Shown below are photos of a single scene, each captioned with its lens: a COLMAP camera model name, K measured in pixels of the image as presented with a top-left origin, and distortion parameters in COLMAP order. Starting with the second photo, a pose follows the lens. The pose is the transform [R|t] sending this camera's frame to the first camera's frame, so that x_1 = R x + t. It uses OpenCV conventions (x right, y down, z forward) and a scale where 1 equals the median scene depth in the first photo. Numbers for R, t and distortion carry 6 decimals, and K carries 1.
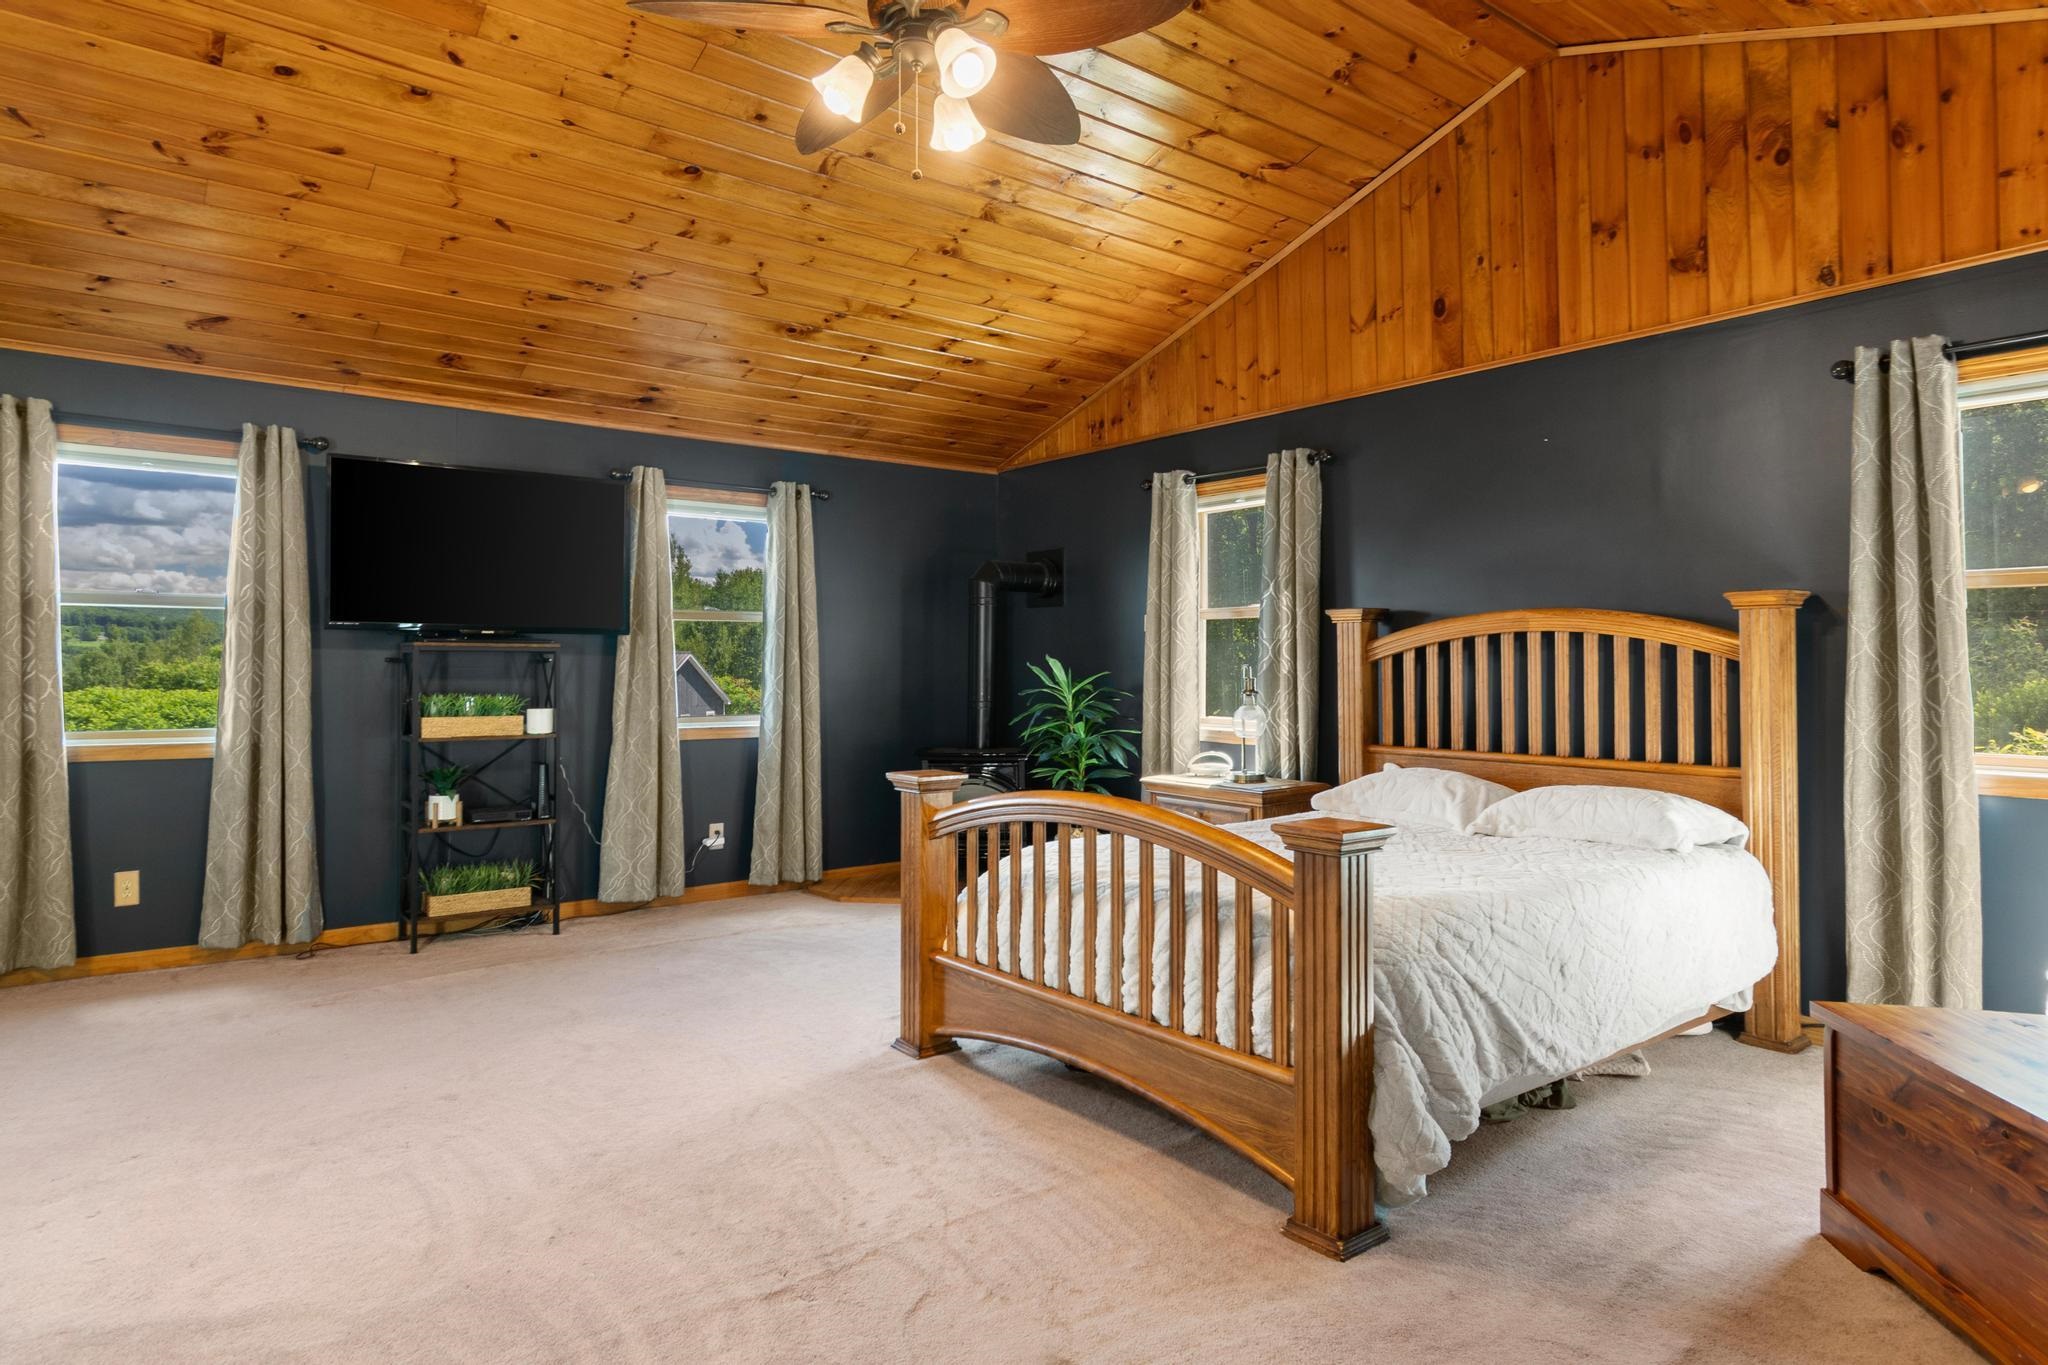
lens RADIAL K [[1111.4, 0, 1038.4], [0, 1111.4, 673.6], [0, 0, 1]] dist [-0.000982, -0.006753]
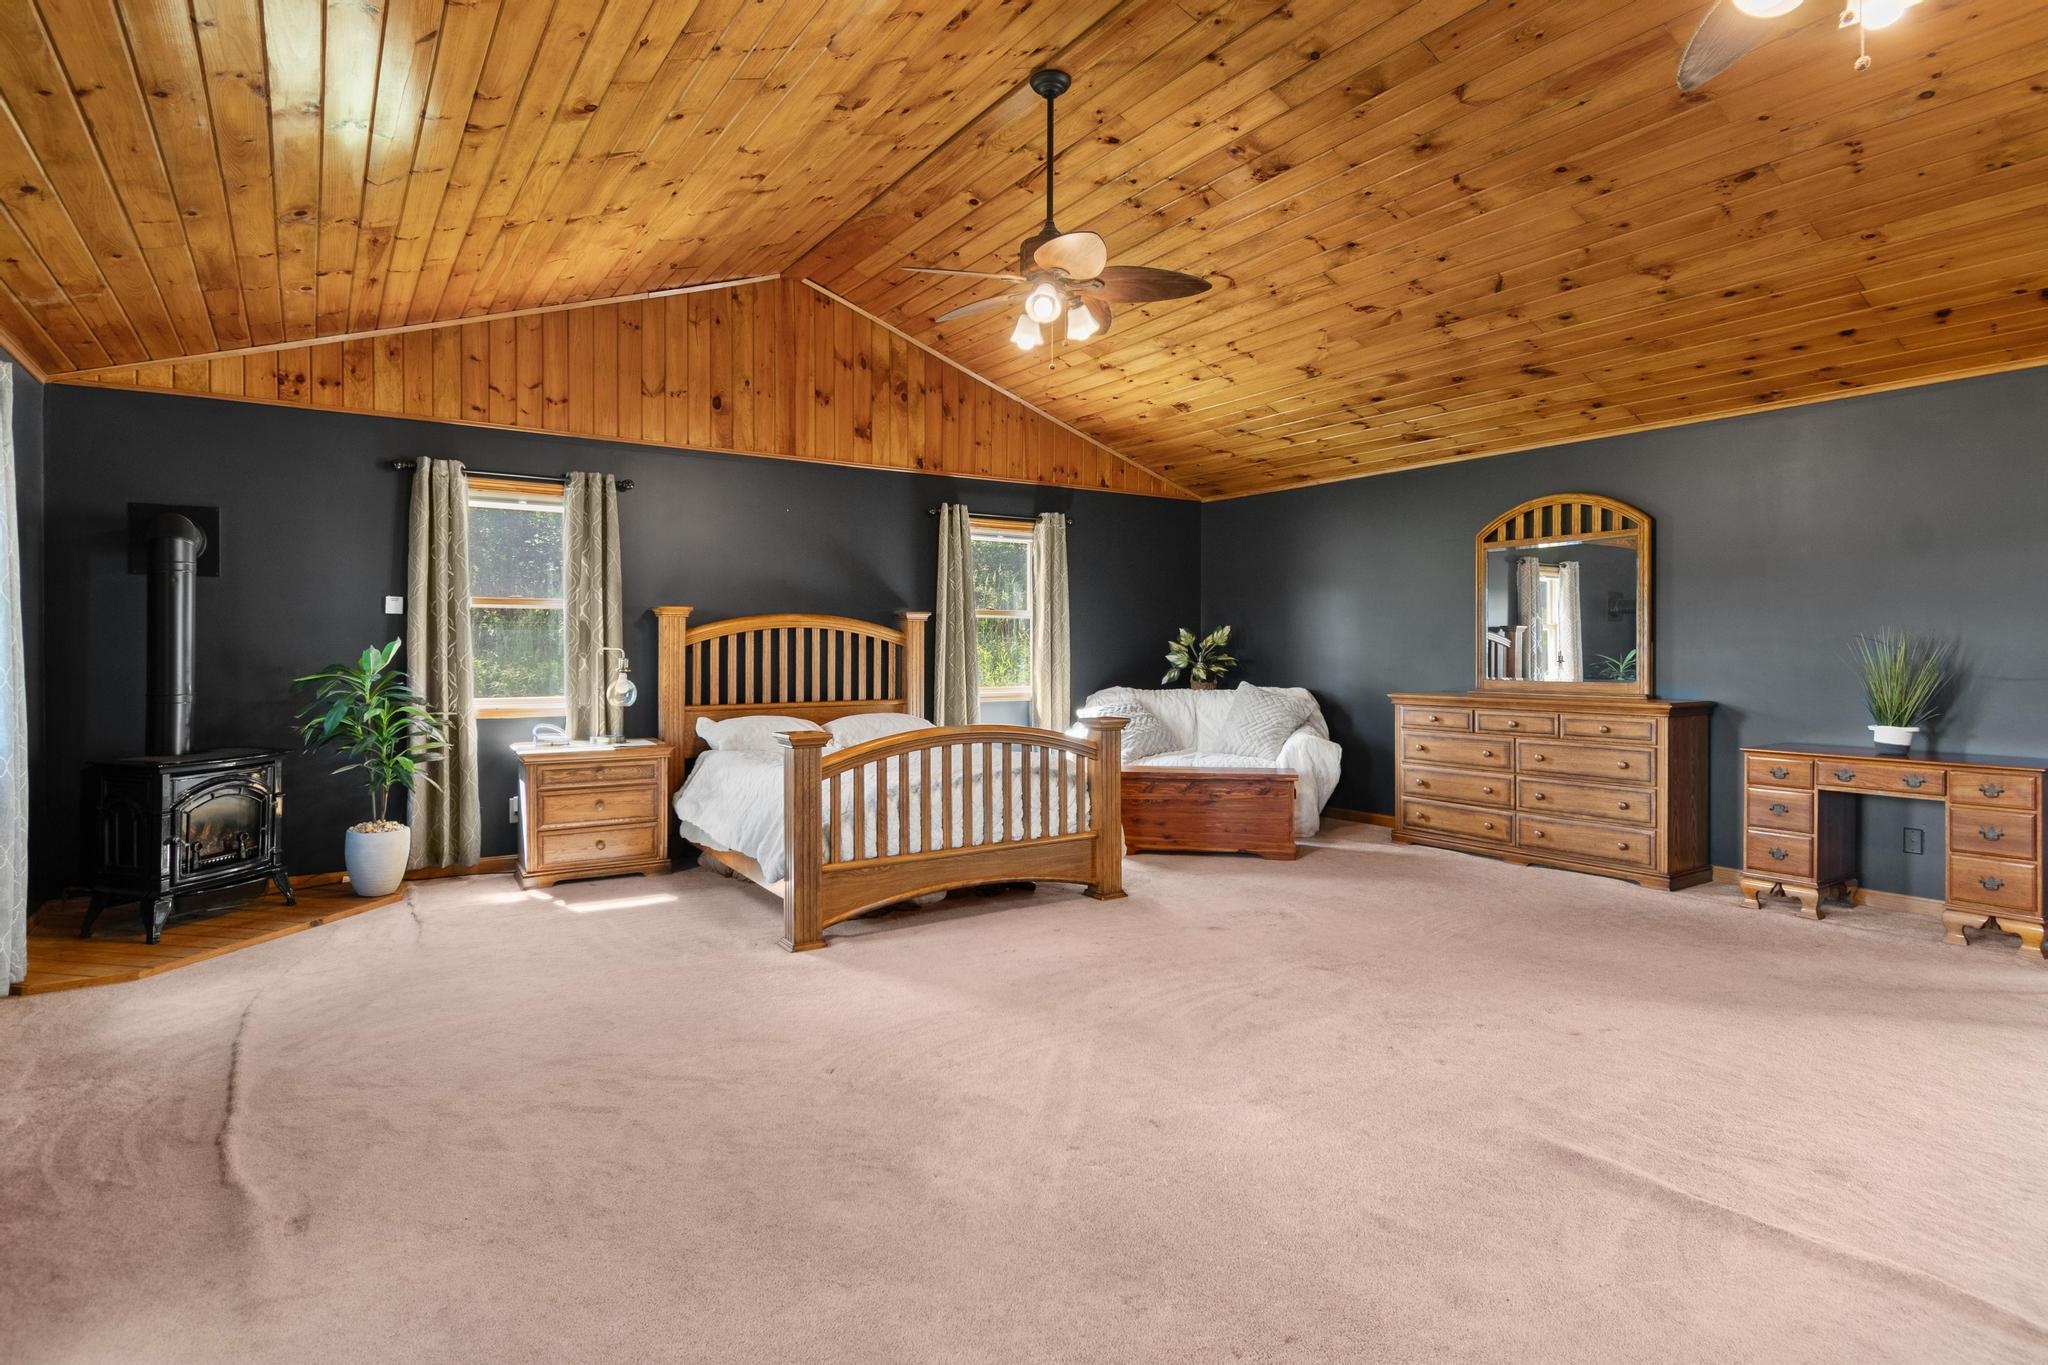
lens RADIAL K [[1058.8, 0, 1000.5], [0, 1058.8, 672.7], [0, 0, 1]] dist [-0.002211, 0.000339]
pose [[0.104345, -0.022592, 0.994284, -1.024341], [0.013579, 0.999681, 0.021289, -0.001241], [-0.994448, 0.011280, 0.104619, 0.513097]]
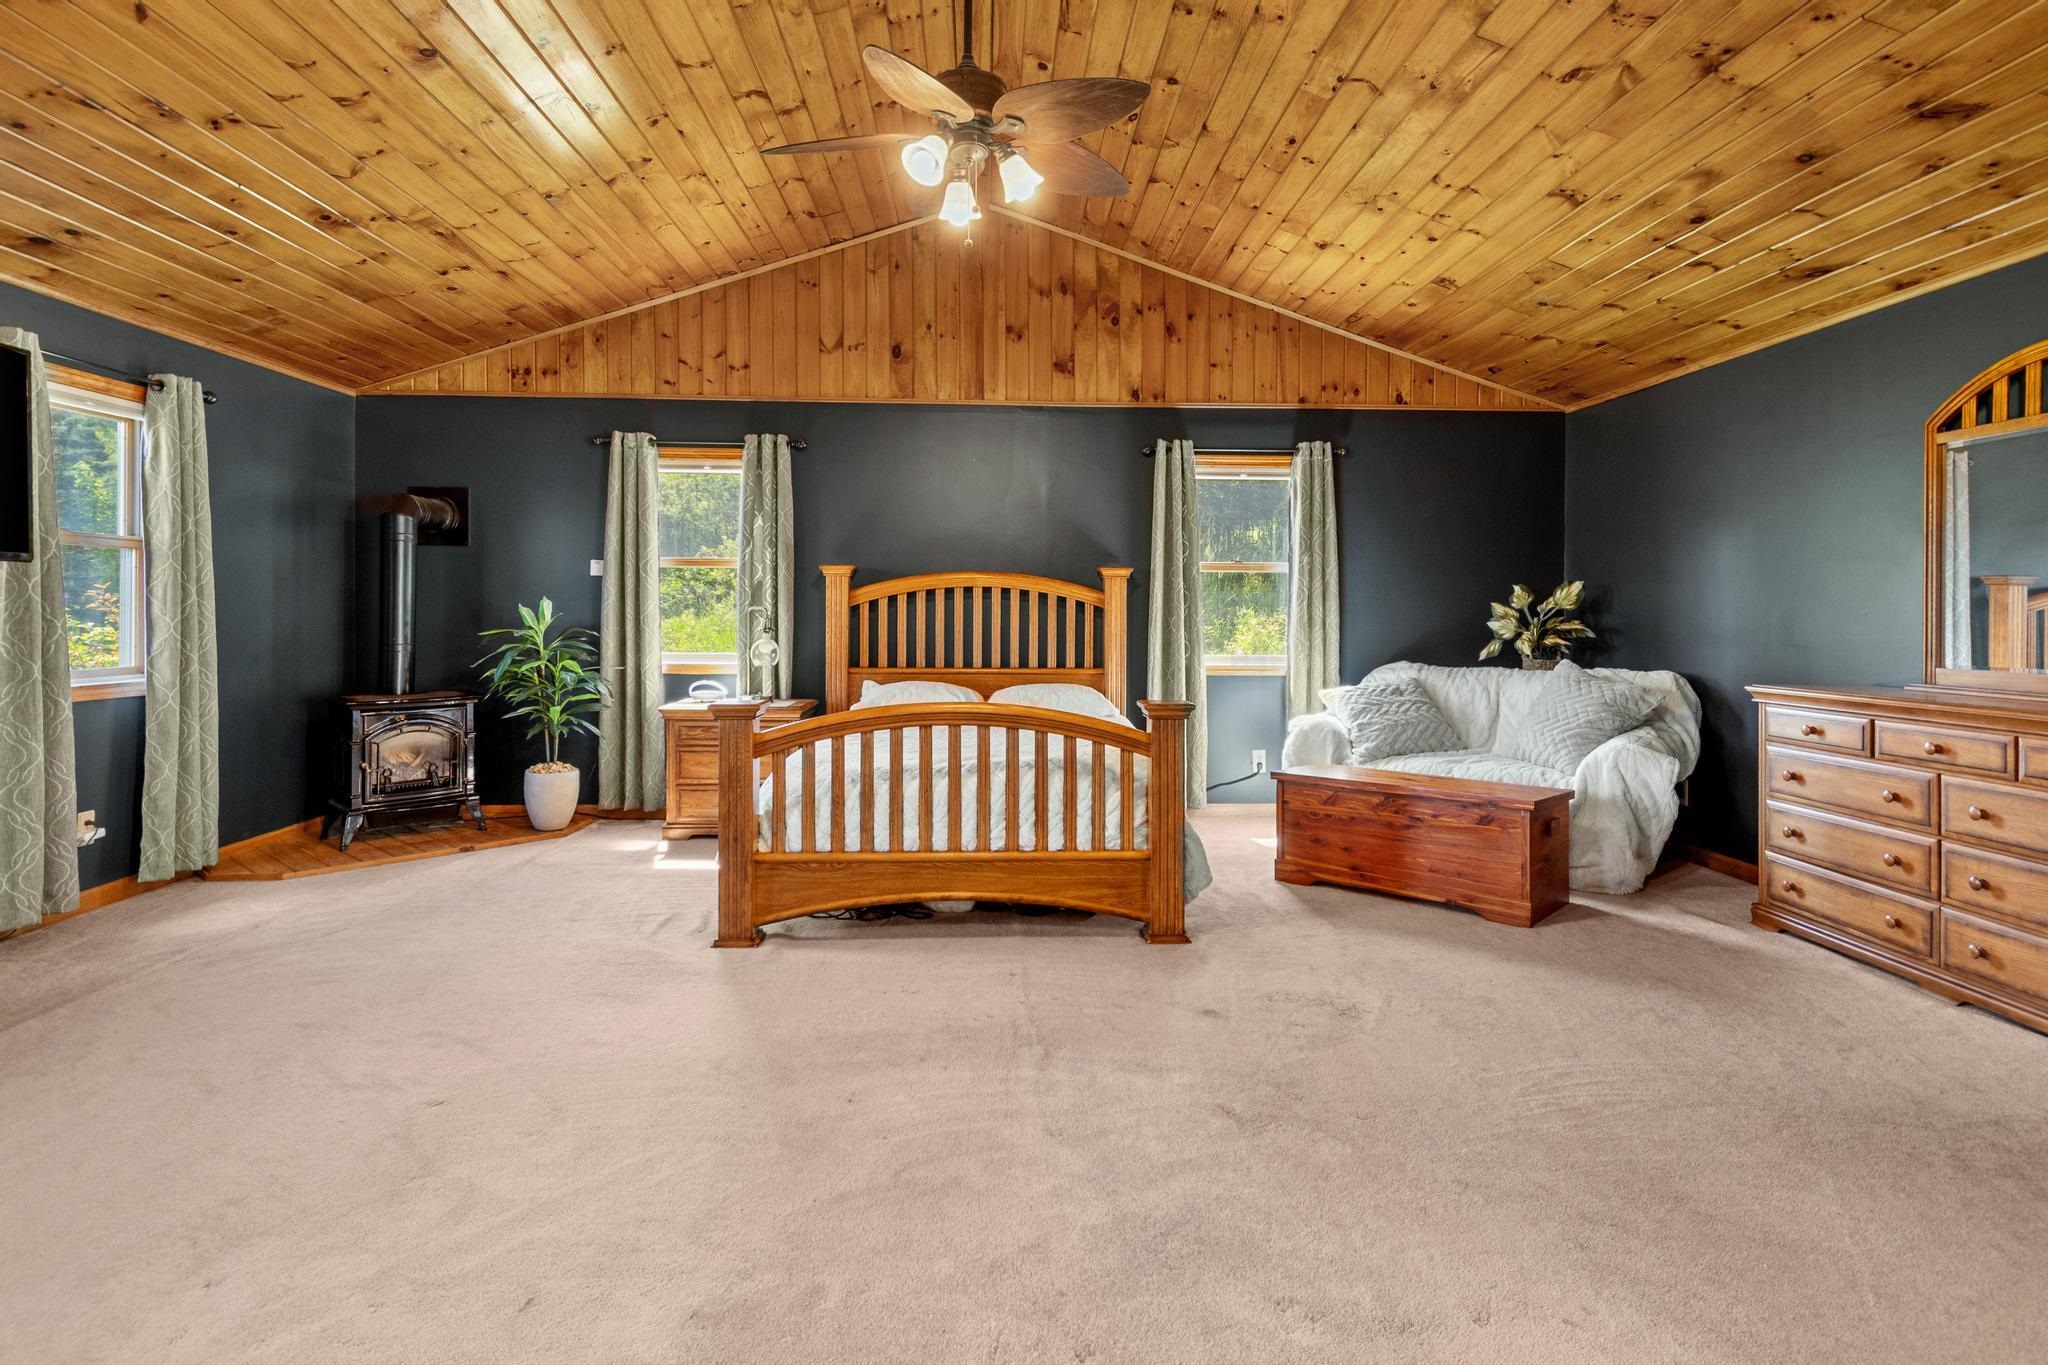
lens RADIAL K [[1058.8, 0, 1012.9], [0, 1058.8, 624.5], [0, 0, 1]] dist [-0.002211, 0.000339]
pose [[0.598781, -0.006863, 0.800883, -0.637792], [0.004771, 0.999976, 0.005002, 0.005563], [-0.800899, 0.000826, 0.598799, 0.098792]]
